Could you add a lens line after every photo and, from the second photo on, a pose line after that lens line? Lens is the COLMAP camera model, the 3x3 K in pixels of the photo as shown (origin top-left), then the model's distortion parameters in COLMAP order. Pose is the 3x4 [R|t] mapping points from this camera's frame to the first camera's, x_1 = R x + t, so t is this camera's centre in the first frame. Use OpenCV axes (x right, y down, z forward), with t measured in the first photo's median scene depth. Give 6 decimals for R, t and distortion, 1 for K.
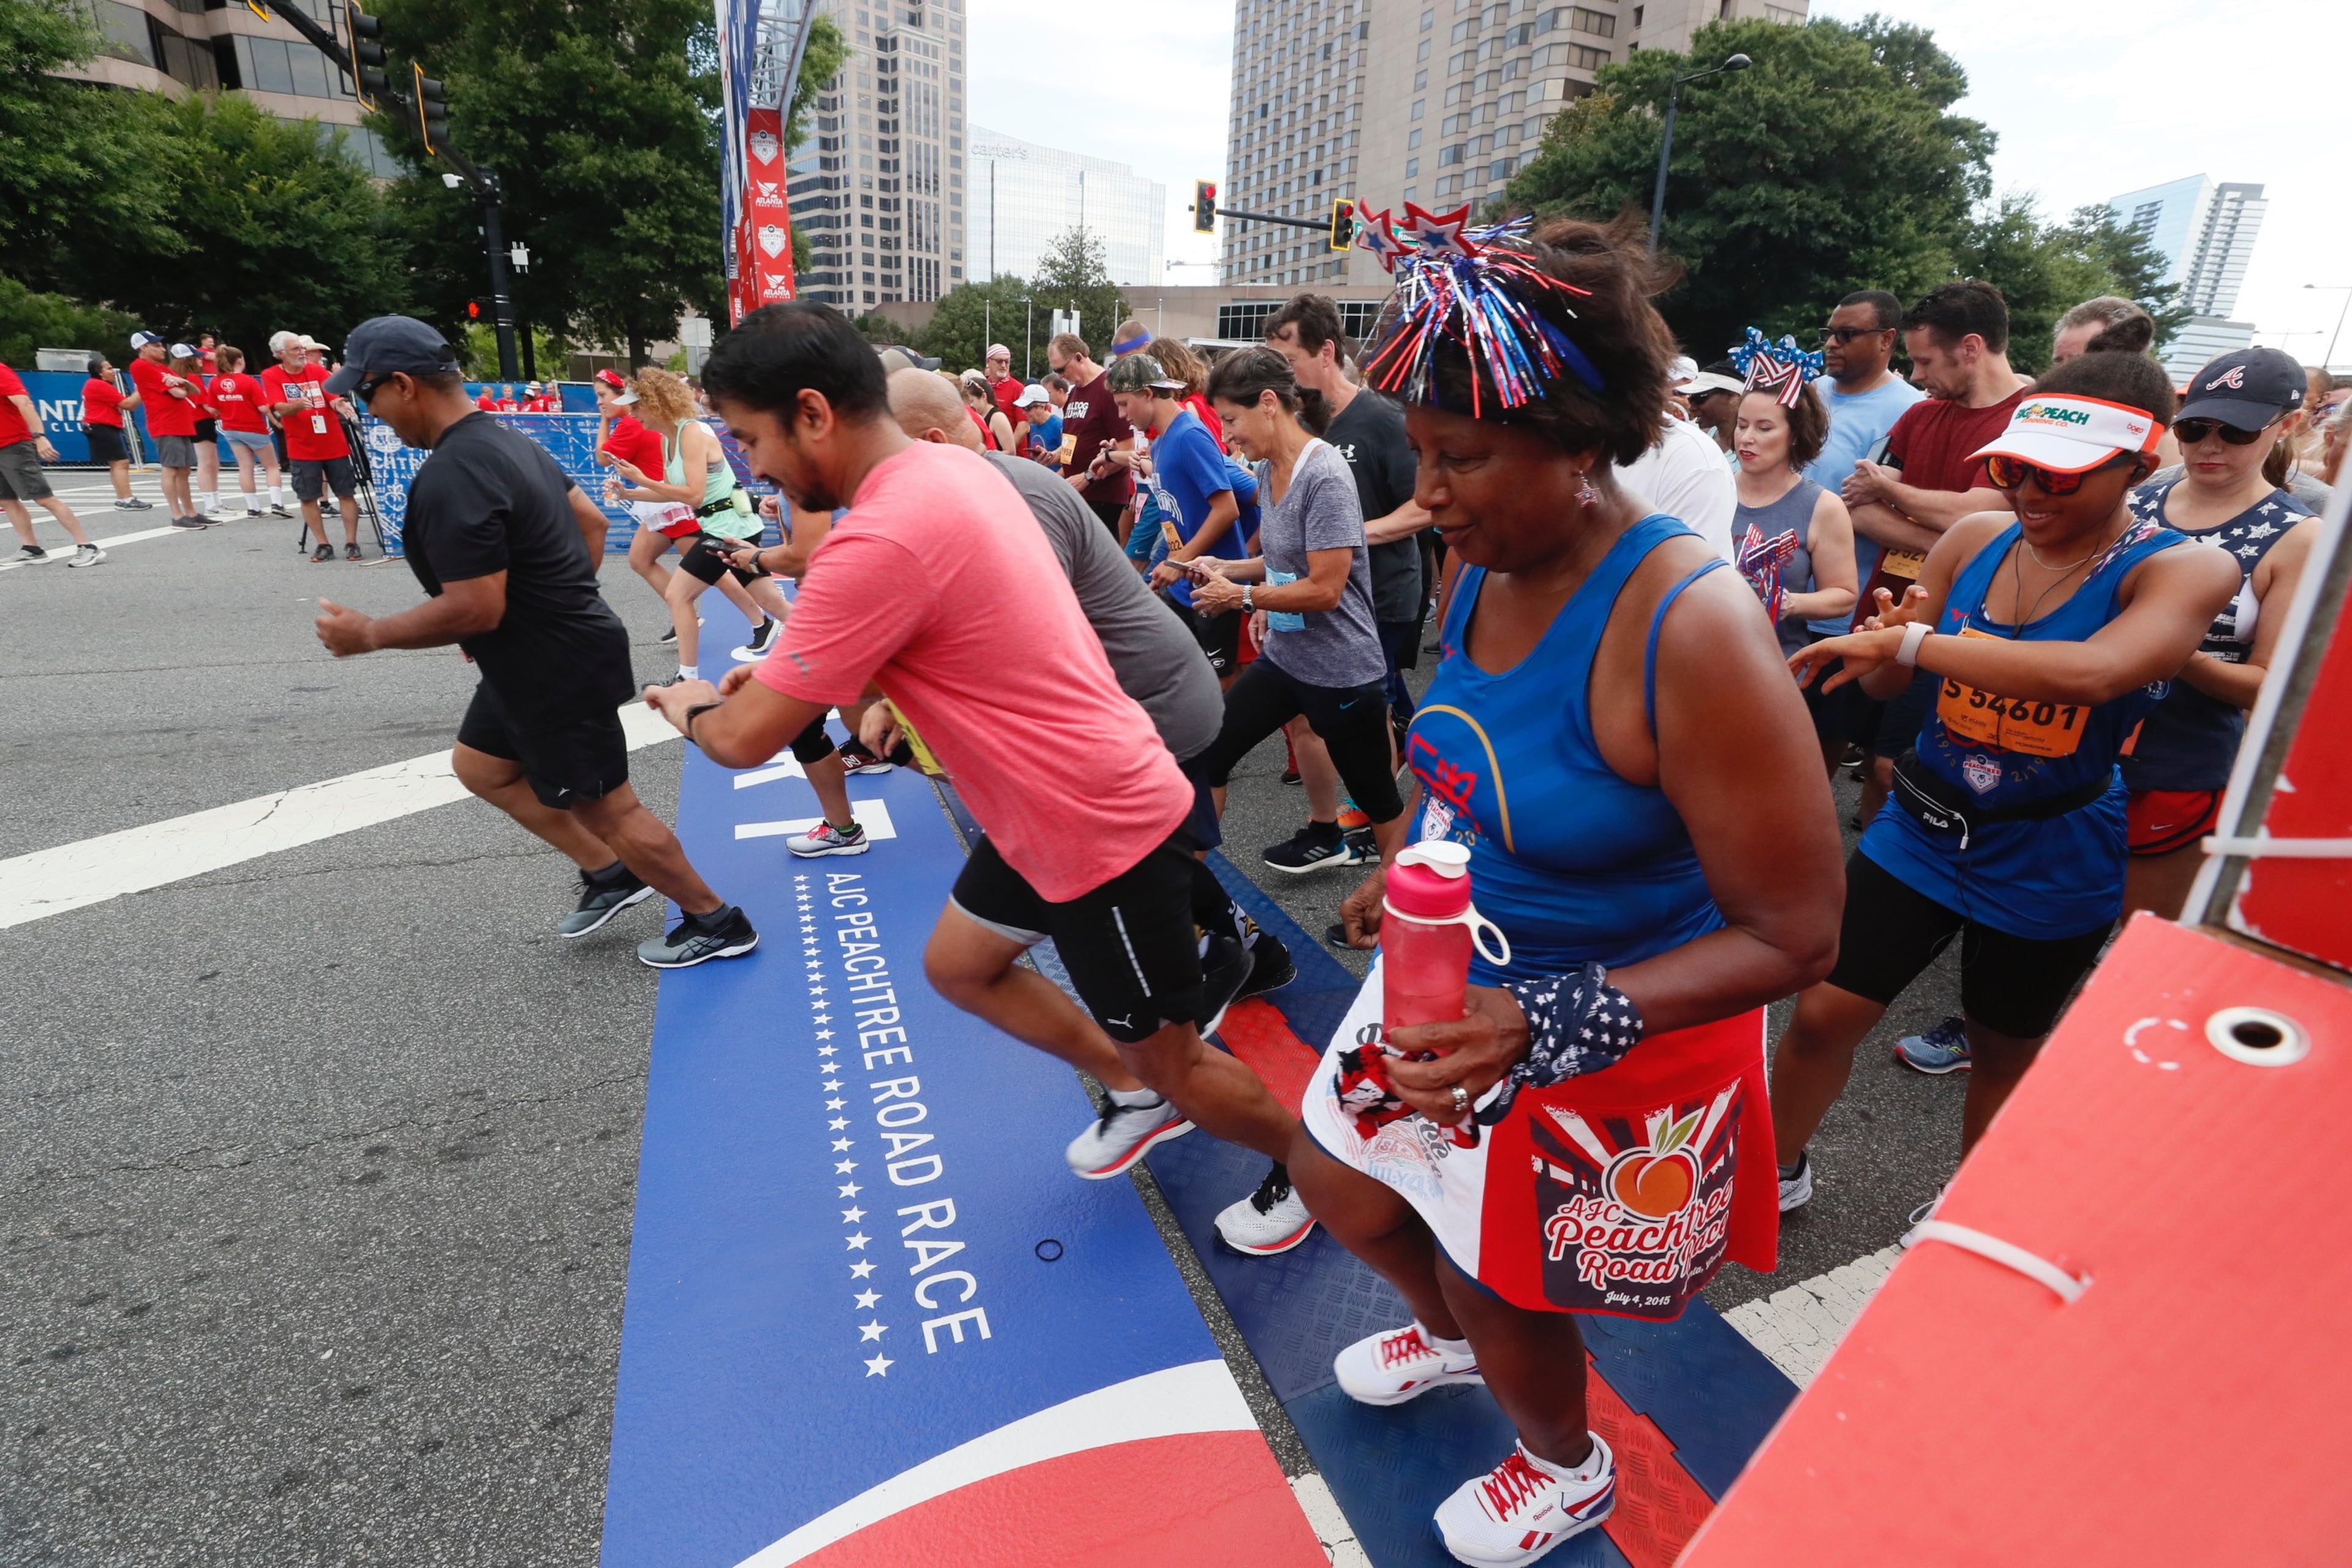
lens RADIAL K [[1079.4, 0, 1176.0], [0, 1079.4, 784.0], [0, 0, 1]] dist [-0.052400, 0.018164]
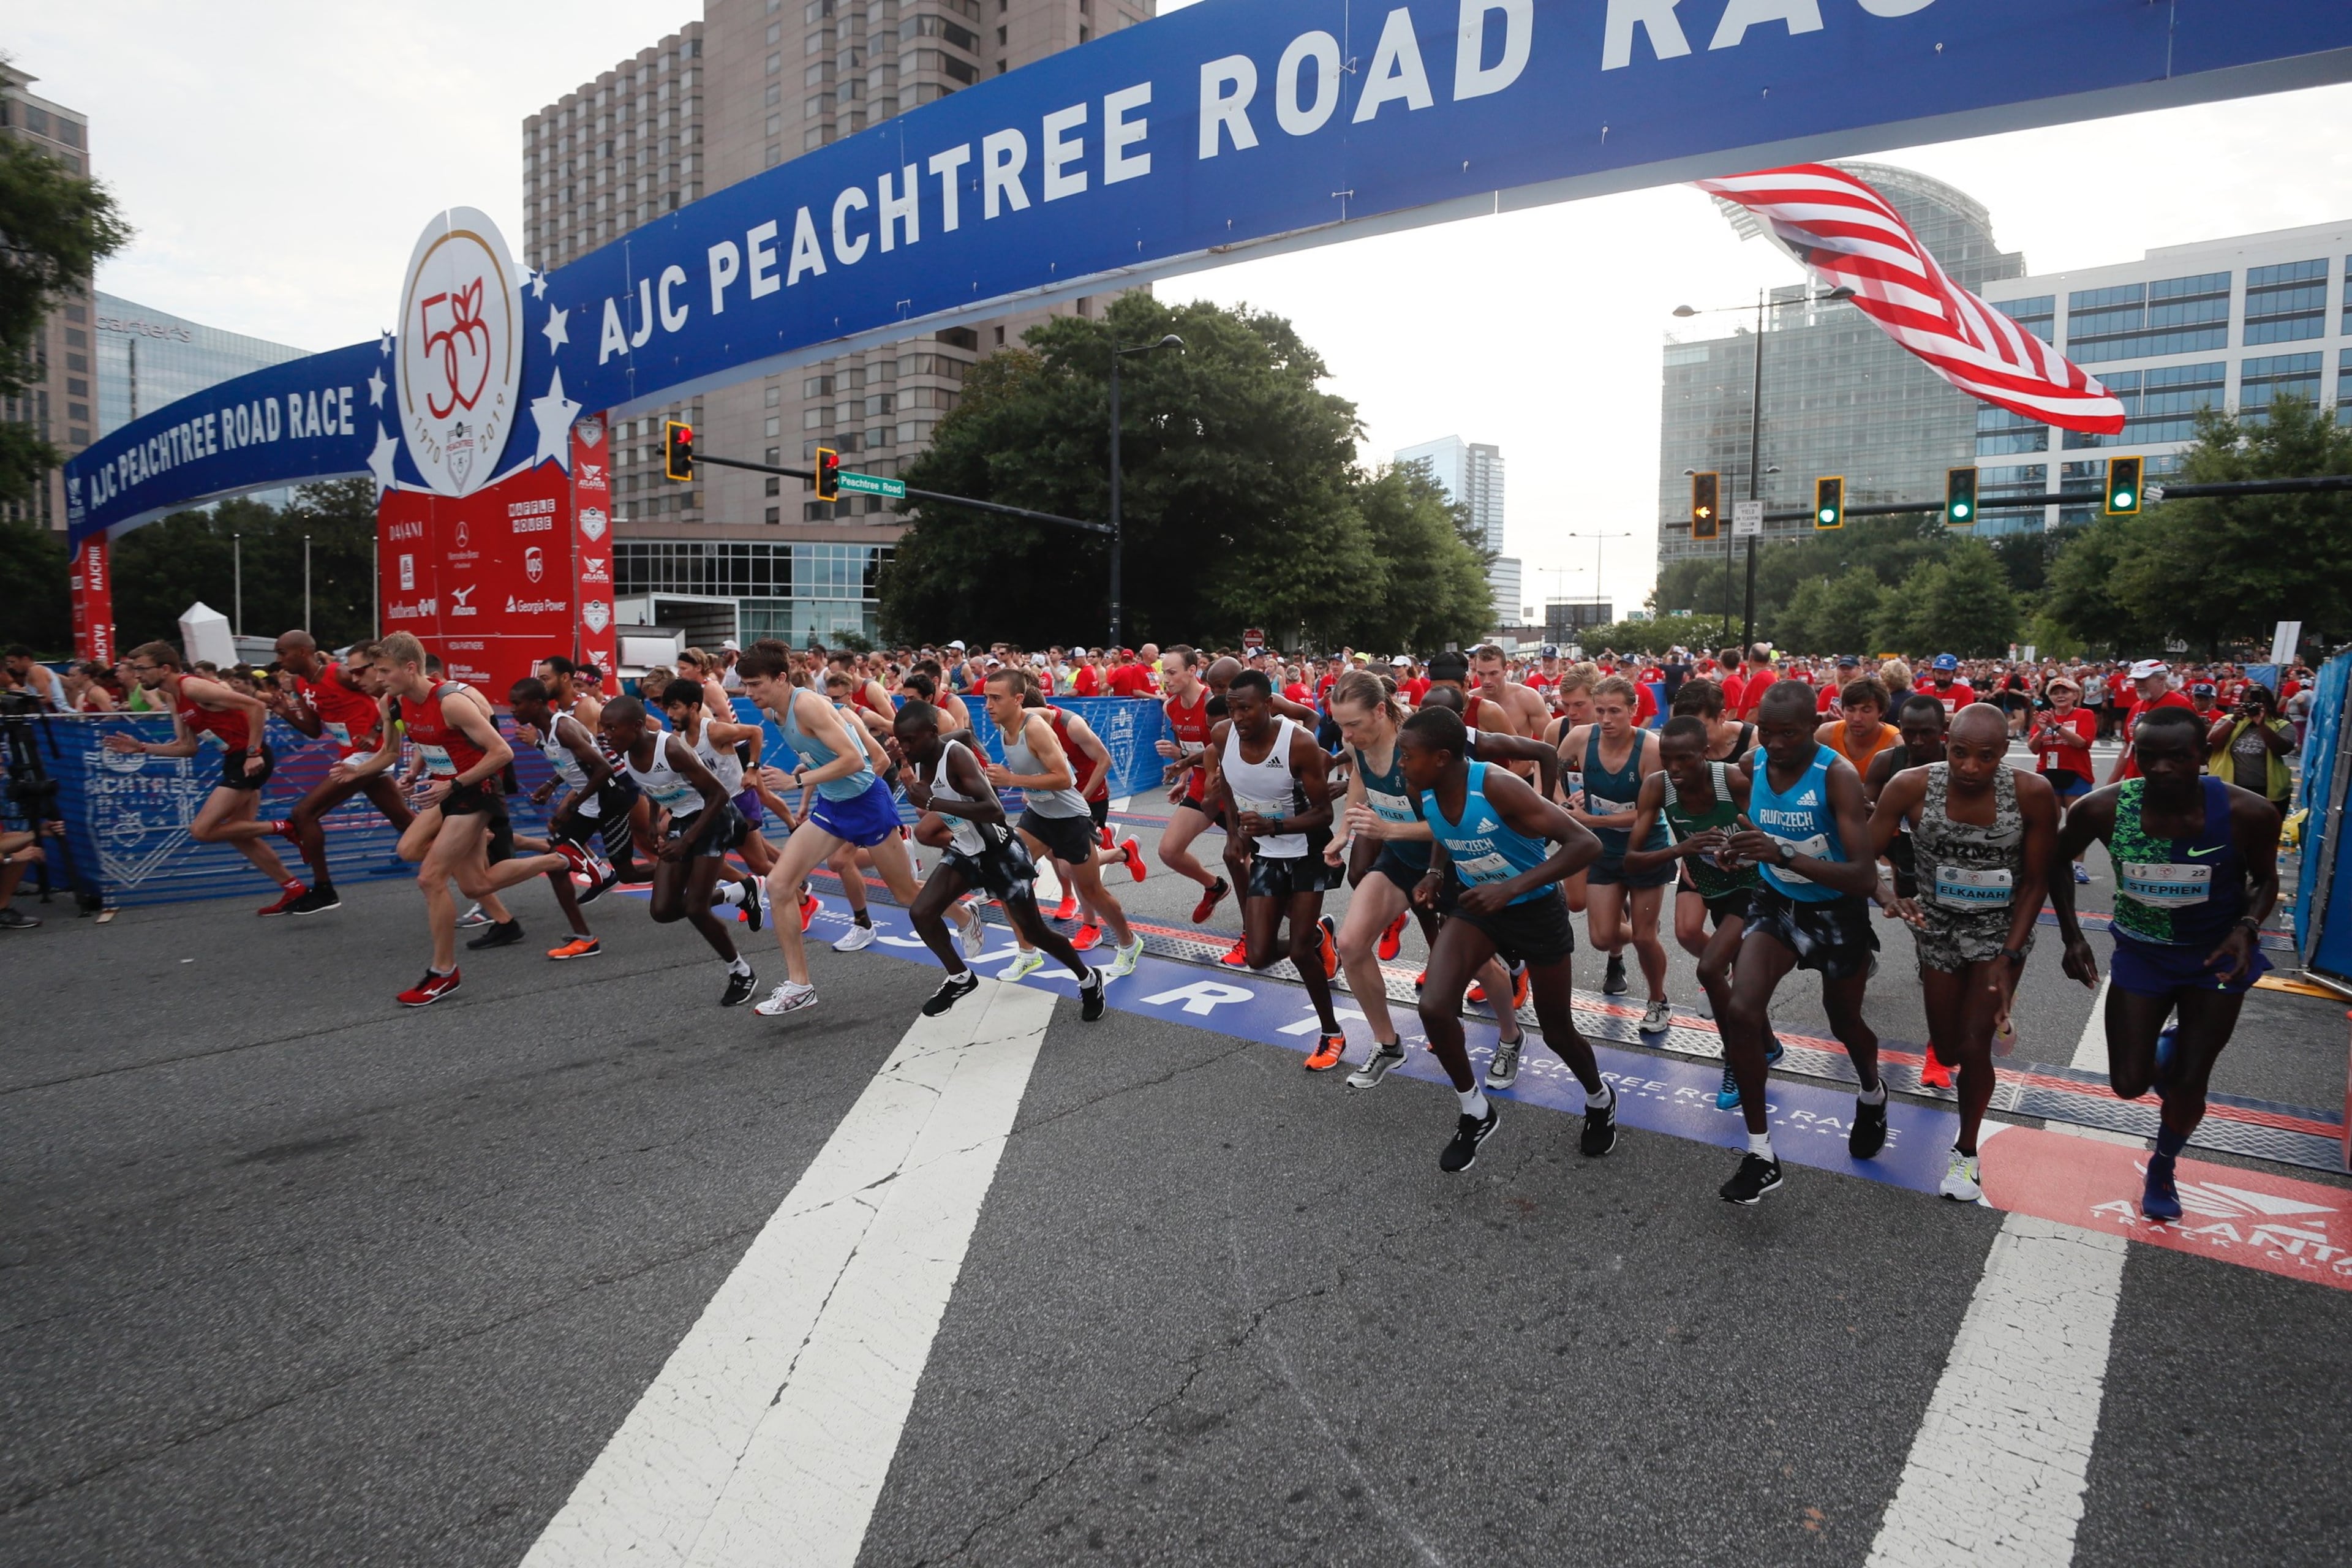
lens RADIAL K [[1352.0, 0, 1176.0], [0, 1352.0, 784.0], [0, 0, 1]] dist [-0.014350, -0.000169]
pose [[0.866781, -0.070611, 0.493664, -0.153576], [0.186853, 0.963795, -0.190224, 0.004919], [-0.462359, 0.257125, 0.848593, -0.045265]]
